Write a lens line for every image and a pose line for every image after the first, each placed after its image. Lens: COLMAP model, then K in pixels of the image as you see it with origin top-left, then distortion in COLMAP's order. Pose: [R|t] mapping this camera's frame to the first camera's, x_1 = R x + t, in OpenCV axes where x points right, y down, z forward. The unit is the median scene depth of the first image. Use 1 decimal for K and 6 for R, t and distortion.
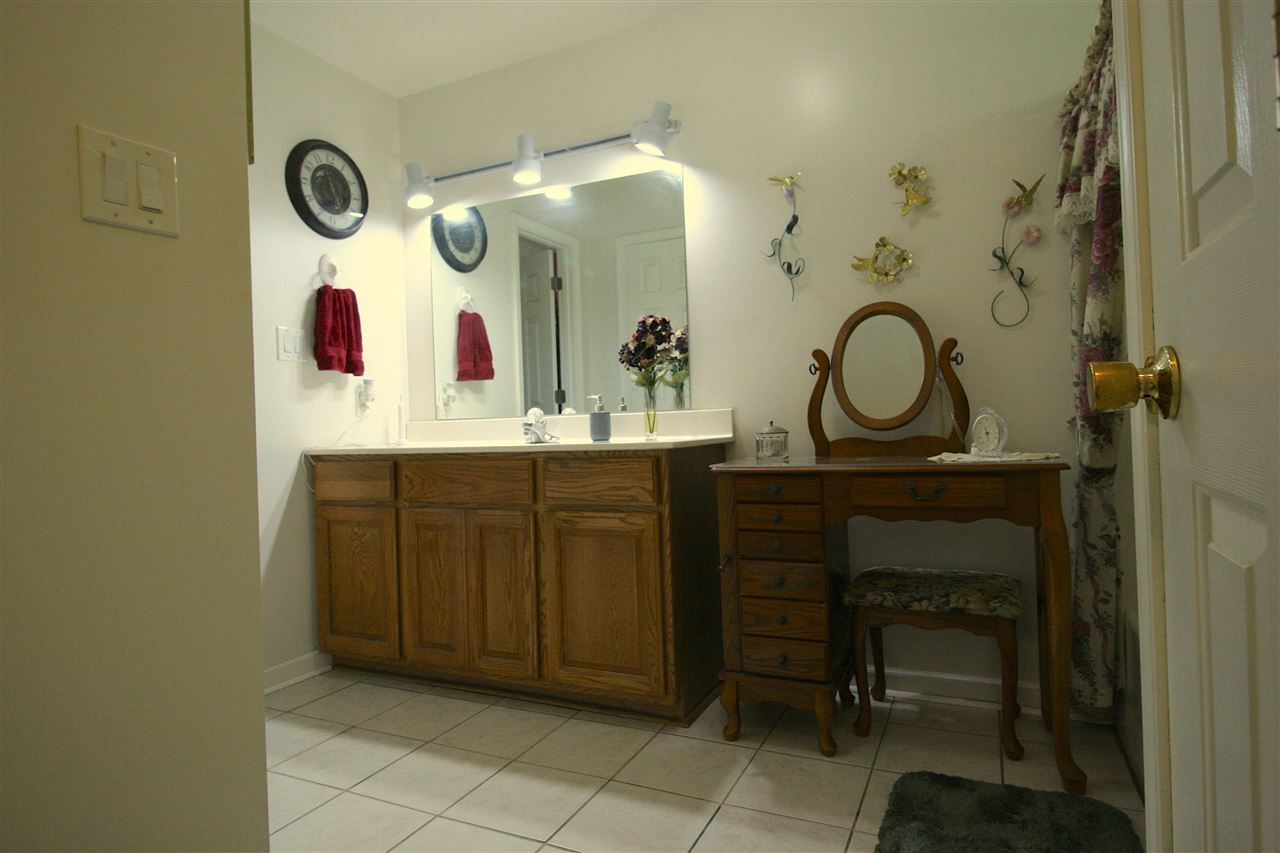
lens RADIAL K [[708.8, 0, 644.6], [0, 708.8, 422.5], [0, 0, 1]] dist [0.000836, 0.000216]
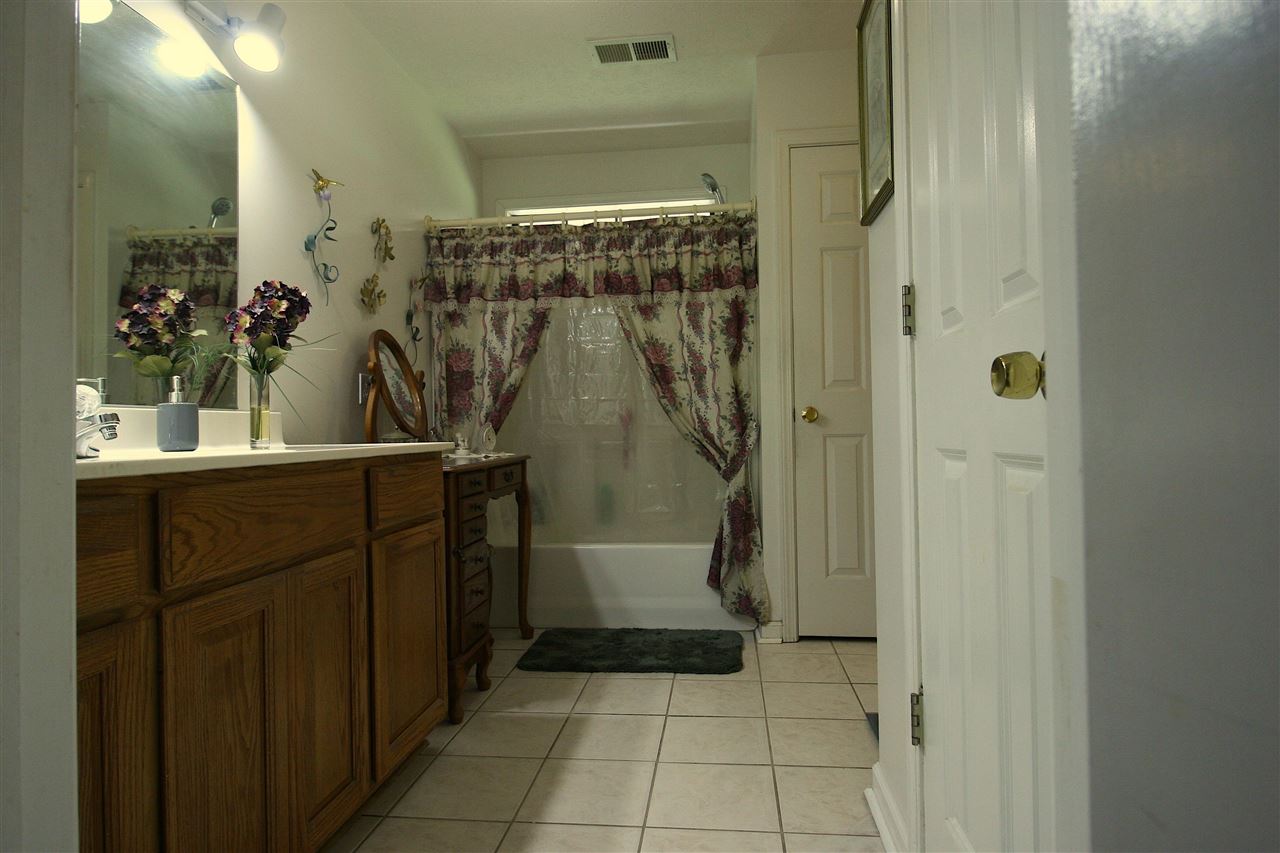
lens RADIAL K [[708.8, 0, 643.7], [0, 708.8, 424.6], [0, 0, 1]] dist [0.000836, 0.000216]
pose [[-0.330504, 0.044011, 0.942778, -1.107232], [0.018800, 0.999021, -0.040046, 0.051997], [-0.943617, 0.004488, -0.331008, 1.203267]]
